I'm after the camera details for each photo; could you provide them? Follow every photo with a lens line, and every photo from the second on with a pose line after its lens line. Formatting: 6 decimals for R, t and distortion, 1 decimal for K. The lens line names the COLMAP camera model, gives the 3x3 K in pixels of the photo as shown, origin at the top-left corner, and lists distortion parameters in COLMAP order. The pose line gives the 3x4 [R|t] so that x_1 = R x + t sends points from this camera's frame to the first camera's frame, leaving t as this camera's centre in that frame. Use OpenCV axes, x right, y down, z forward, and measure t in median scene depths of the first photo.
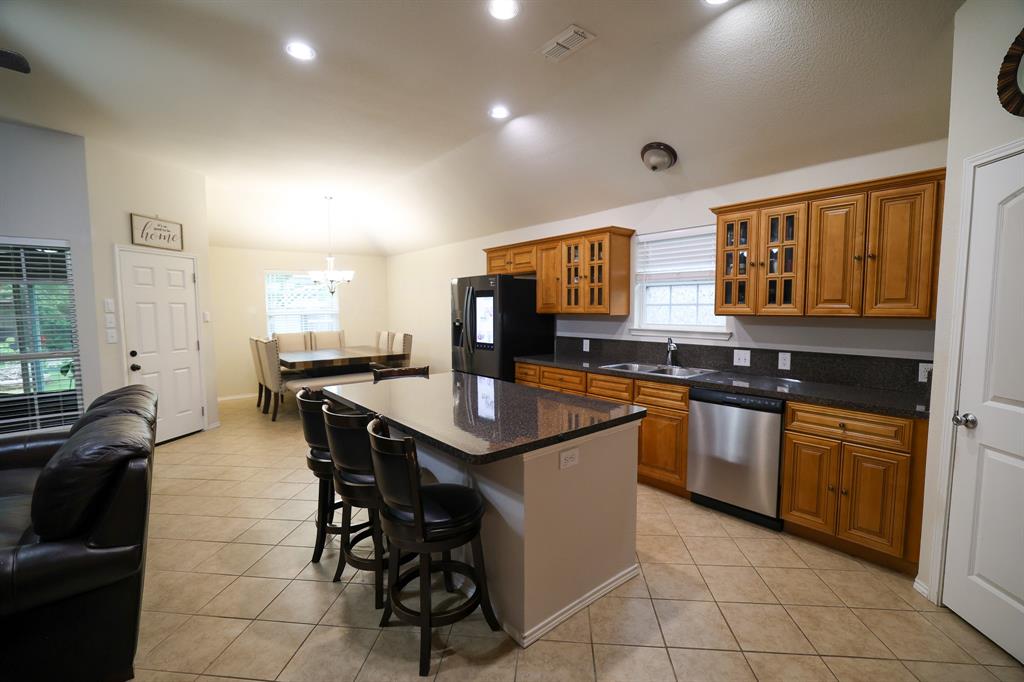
lens RADIAL K [[451.1, 0, 514.8], [0, 451.1, 340.0], [0, 0, 1]] dist [-0.038302, 0.017530]
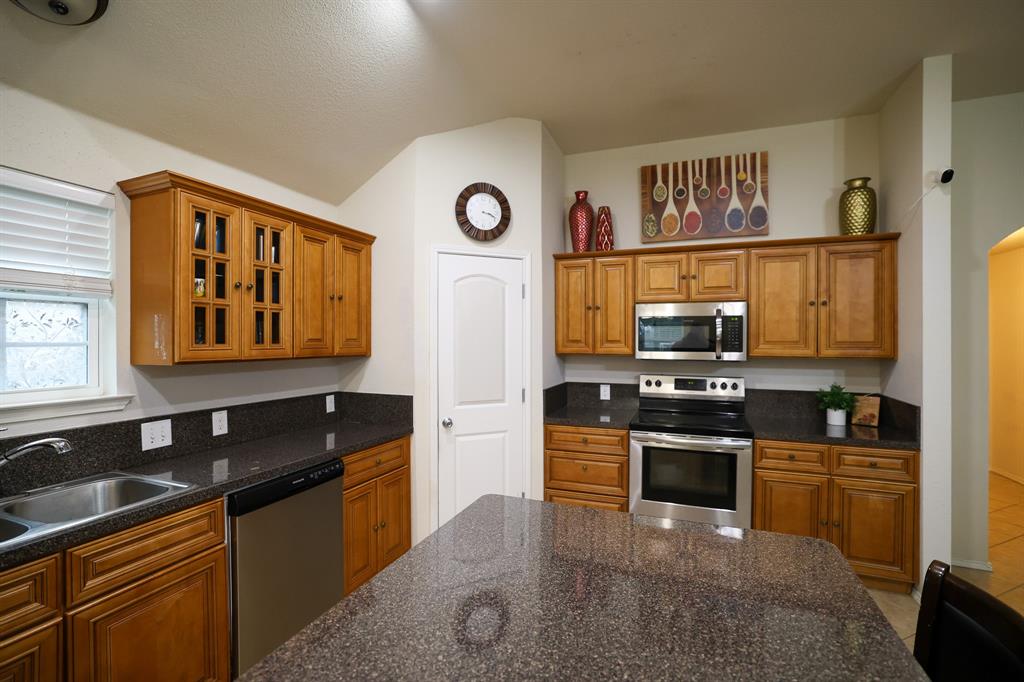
lens RADIAL K [[451.1, 0, 512.3], [0, 451.1, 339.1], [0, 0, 1]] dist [-0.038302, 0.017530]
pose [[-0.476397, -0.000413, 0.879230, -0.239061], [0.061356, 0.997546, 0.033714, -0.078850], [-0.877087, 0.070007, -0.475203, 0.884400]]
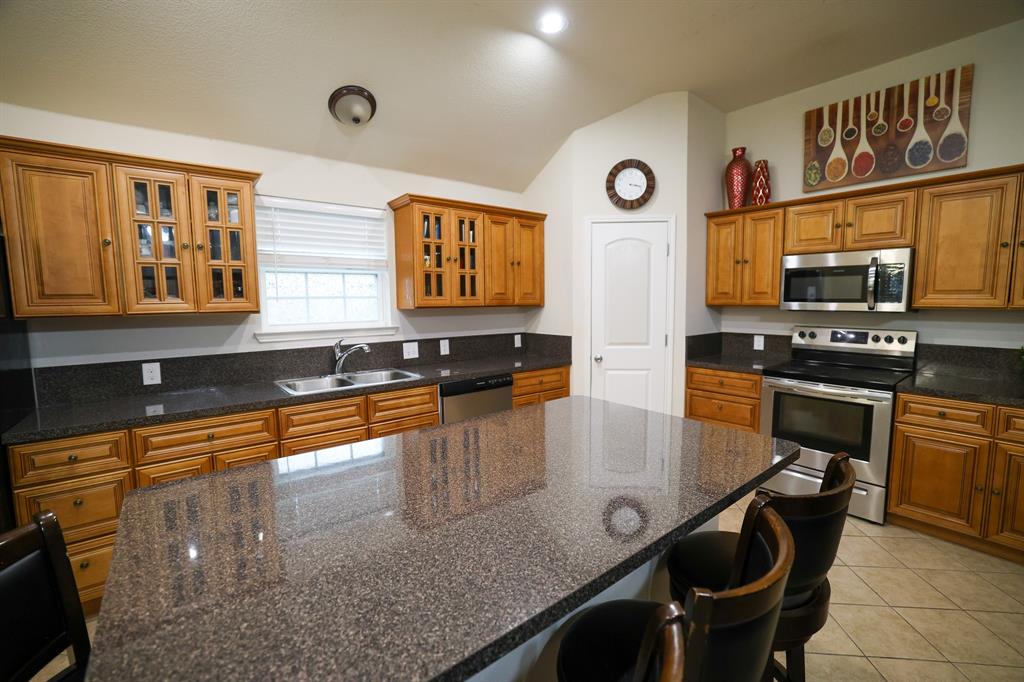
lens RADIAL K [[451.1, 0, 521.0], [0, 451.1, 337.8], [0, 0, 1]] dist [-0.038302, 0.017530]
pose [[0.005698, -0.086919, 0.996199, -0.508781], [0.079077, 0.993135, 0.086199, -0.057064], [-0.996852, 0.078286, 0.012532, 0.762480]]
